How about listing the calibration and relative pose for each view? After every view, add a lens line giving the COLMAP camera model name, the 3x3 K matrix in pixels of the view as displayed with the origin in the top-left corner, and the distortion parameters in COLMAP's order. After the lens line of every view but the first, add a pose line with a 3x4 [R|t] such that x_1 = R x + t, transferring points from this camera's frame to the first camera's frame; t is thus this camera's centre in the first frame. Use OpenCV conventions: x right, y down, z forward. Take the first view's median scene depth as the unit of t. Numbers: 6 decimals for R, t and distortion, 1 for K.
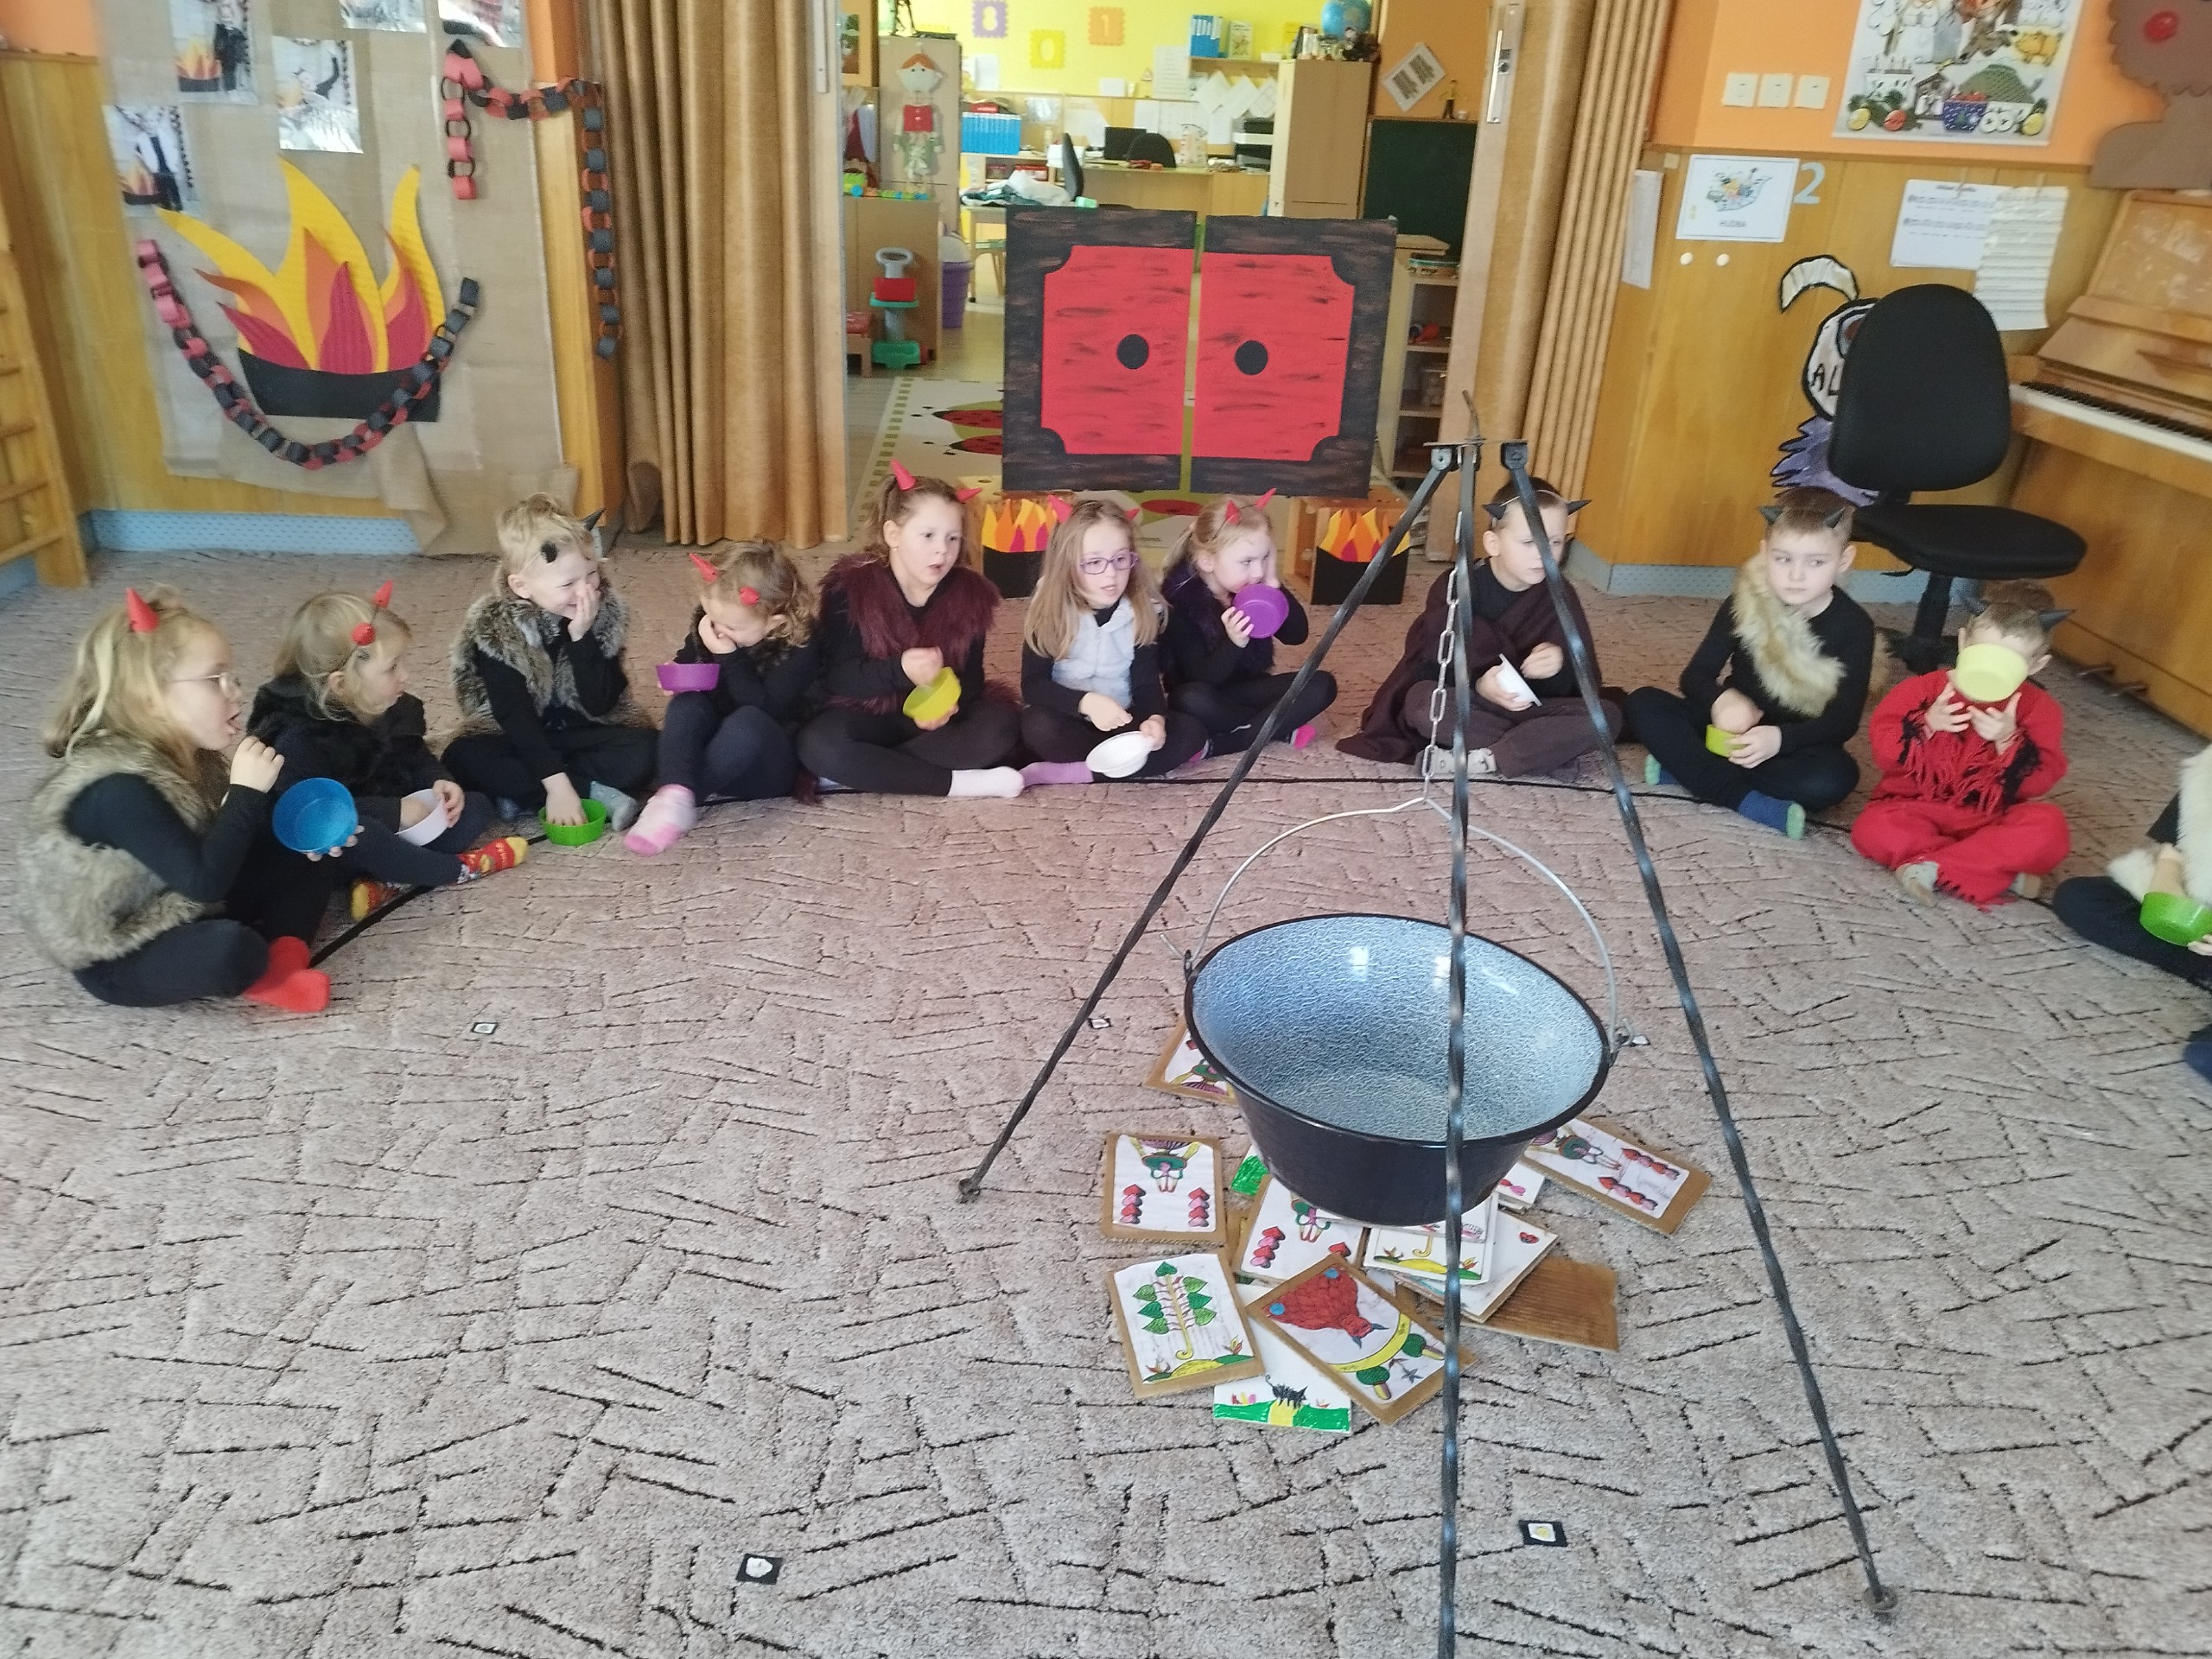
lens RADIAL K [[1584.1, 0, 1085.3], [0, 1584.1, 815.5], [0, 0, 1]] dist [0.014370, -0.011116]
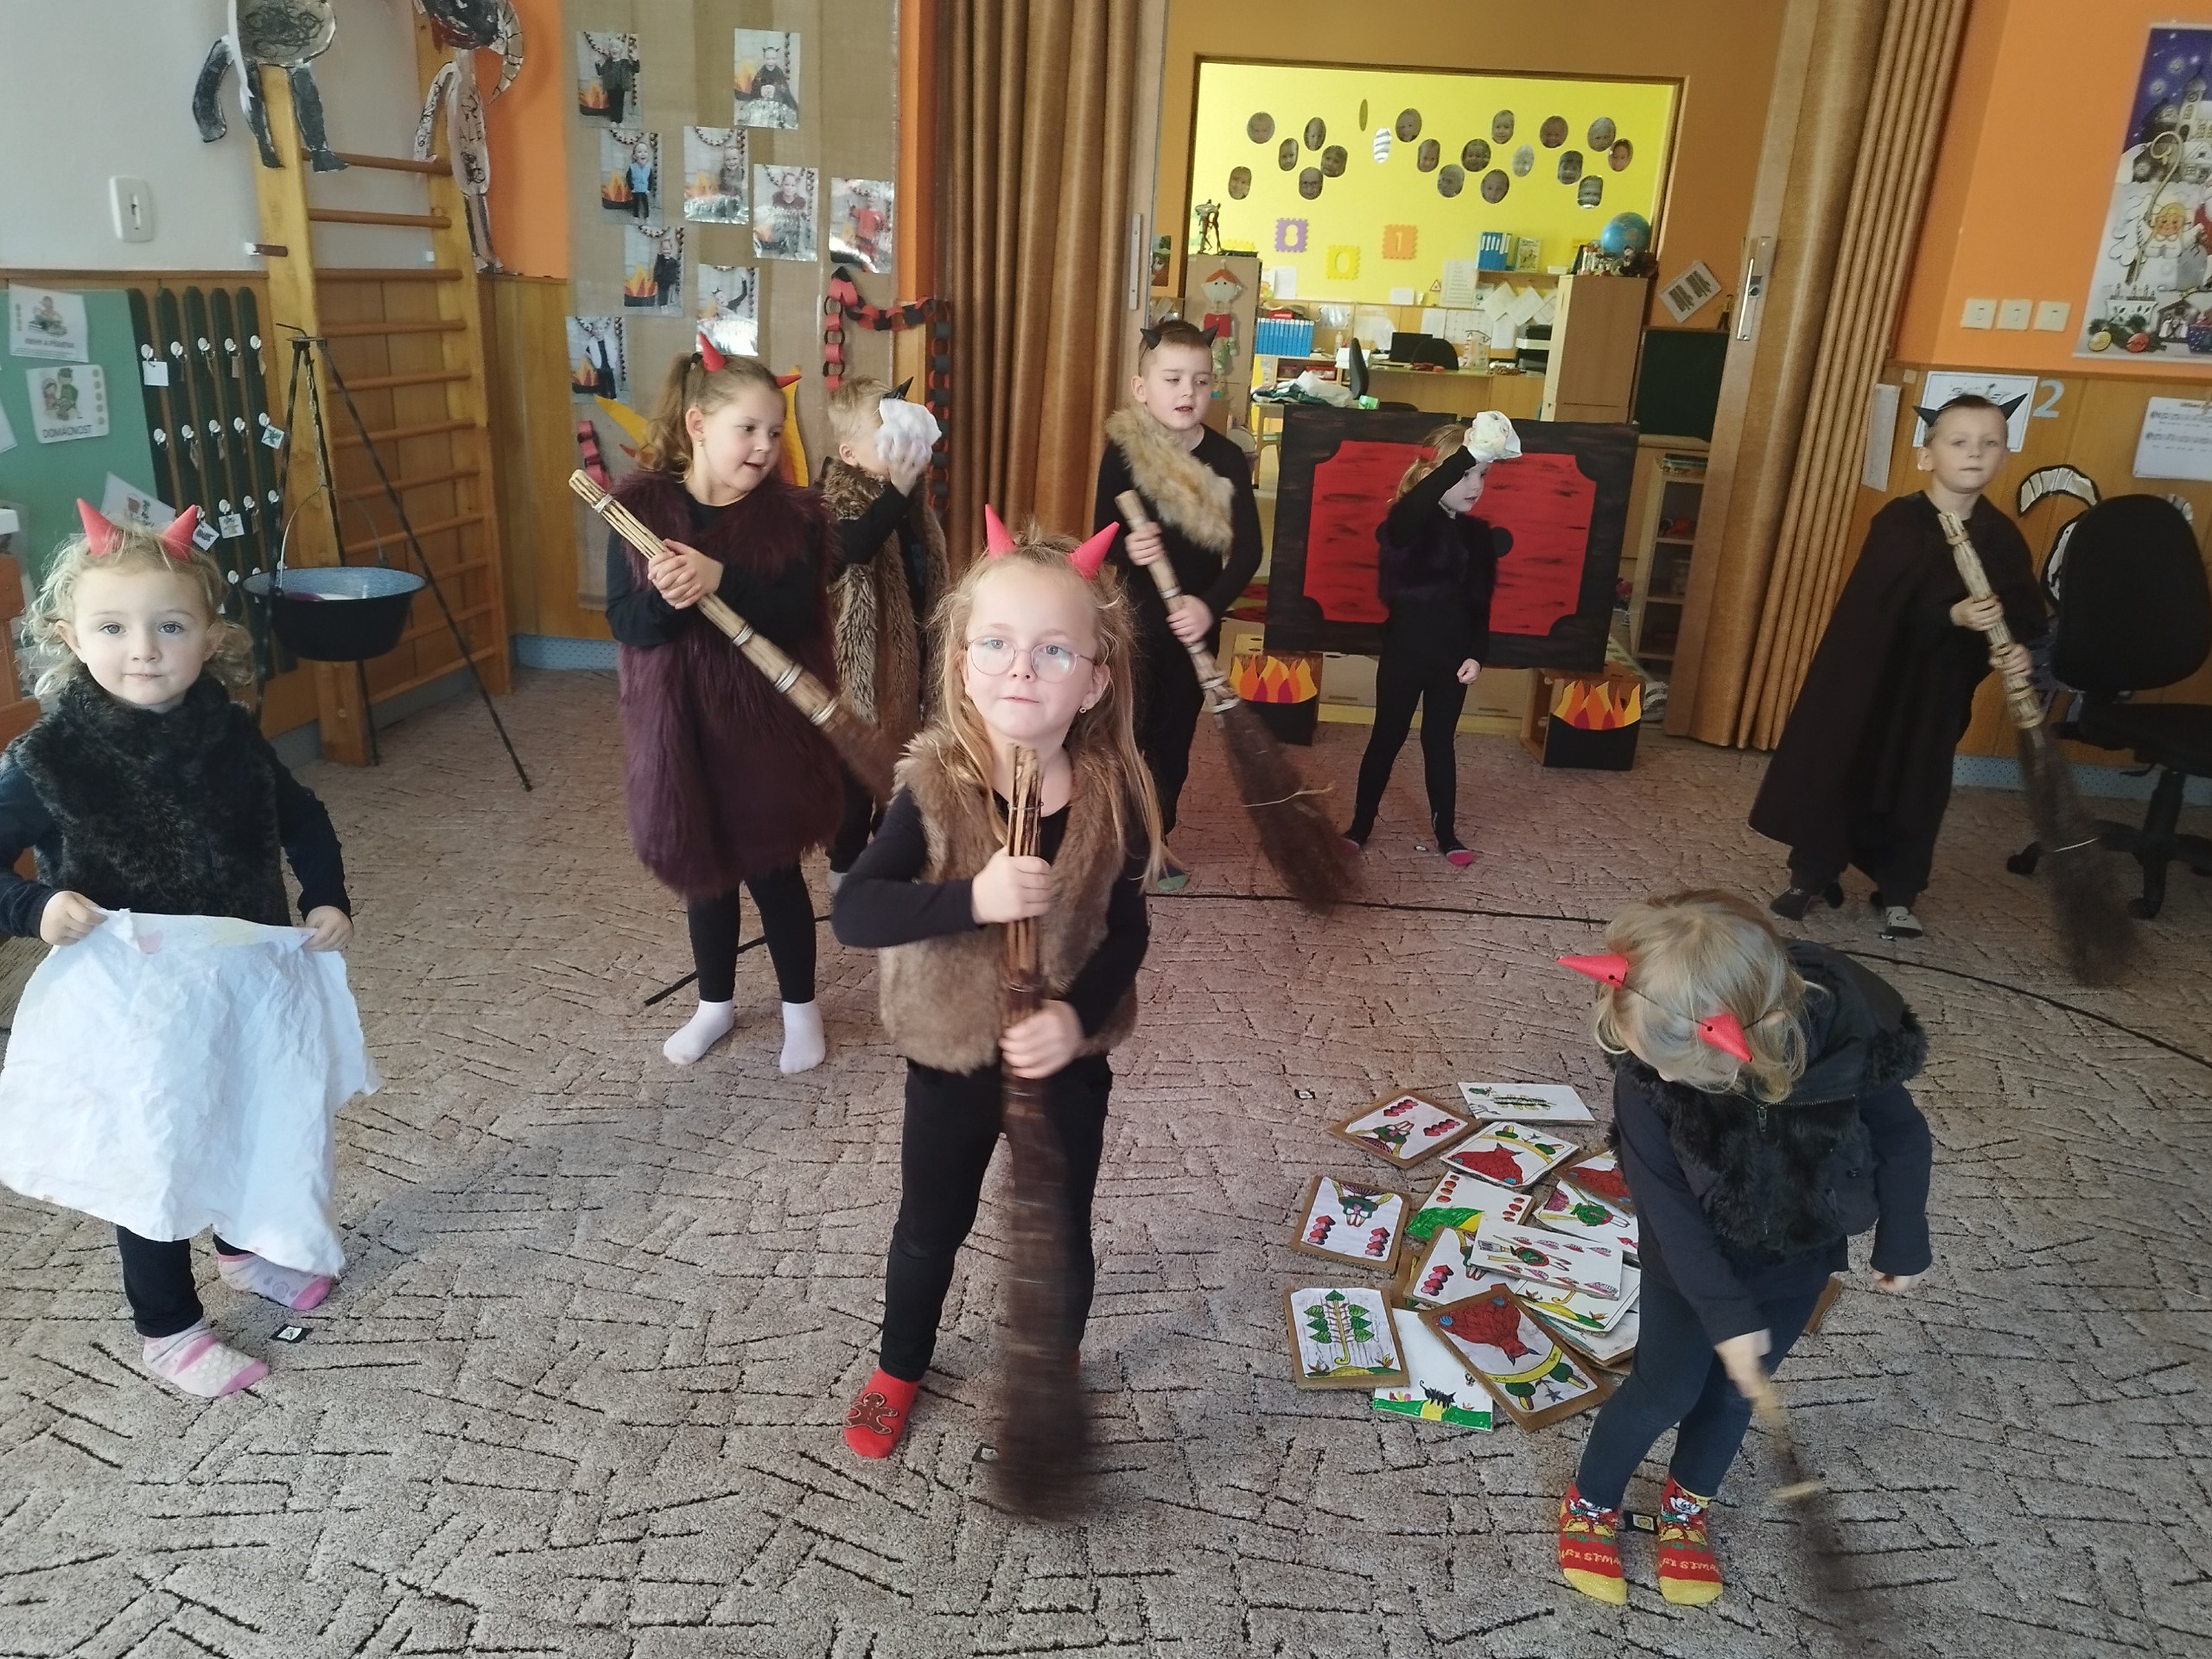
lens RADIAL K [[1554.8, 0, 1087.0], [0, 1554.8, 831.3], [0, 0, 1]] dist [0.016680, -0.014538]
pose [[0.984061, 0.063511, -0.166104, 0.017646], [-0.079079, 0.992901, -0.088854, 0.033904], [0.159282, 0.100573, 0.982097, -0.101998]]
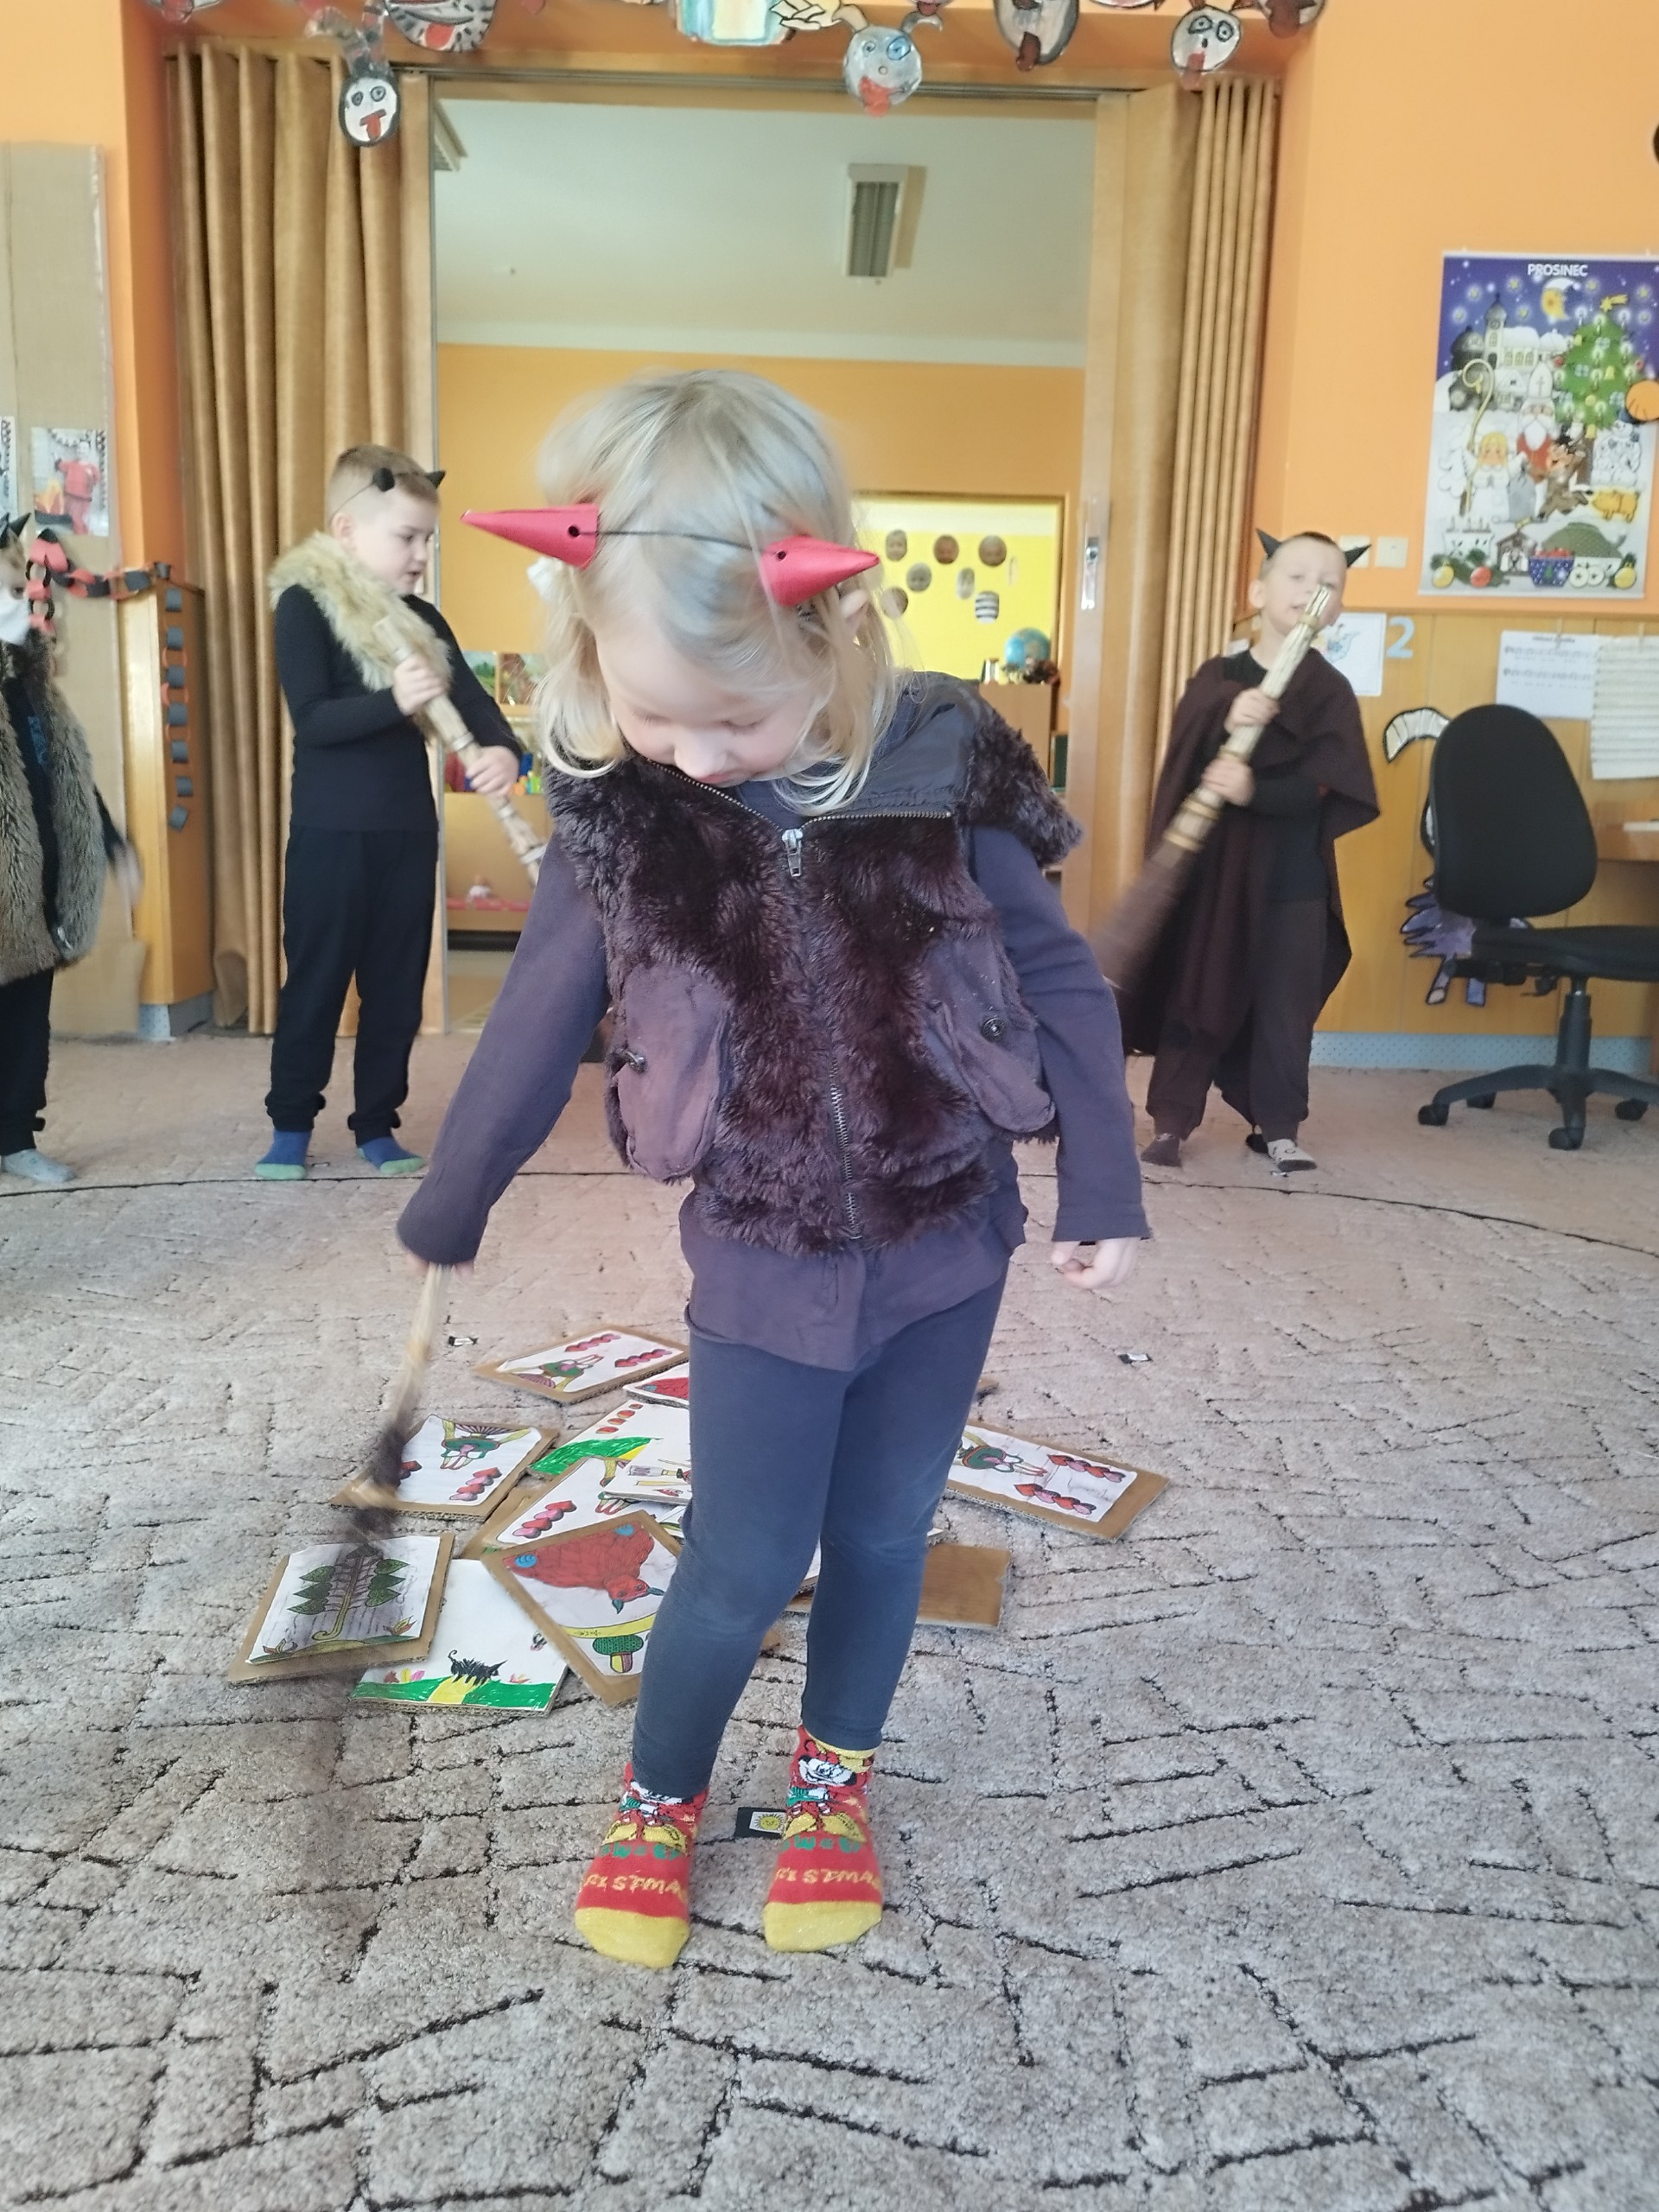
lens RADIAL K [[1562.5, 0, 818.0], [0, 1562.5, 1112.6], [0, 0, 1]] dist [0.026205, -0.033170]
pose [[0.998949, -0.018377, -0.041999, 0.141746], [0.007216, 0.967745, -0.251827, 0.138988], [0.045272, 0.251260, 0.966860, 0.128871]]
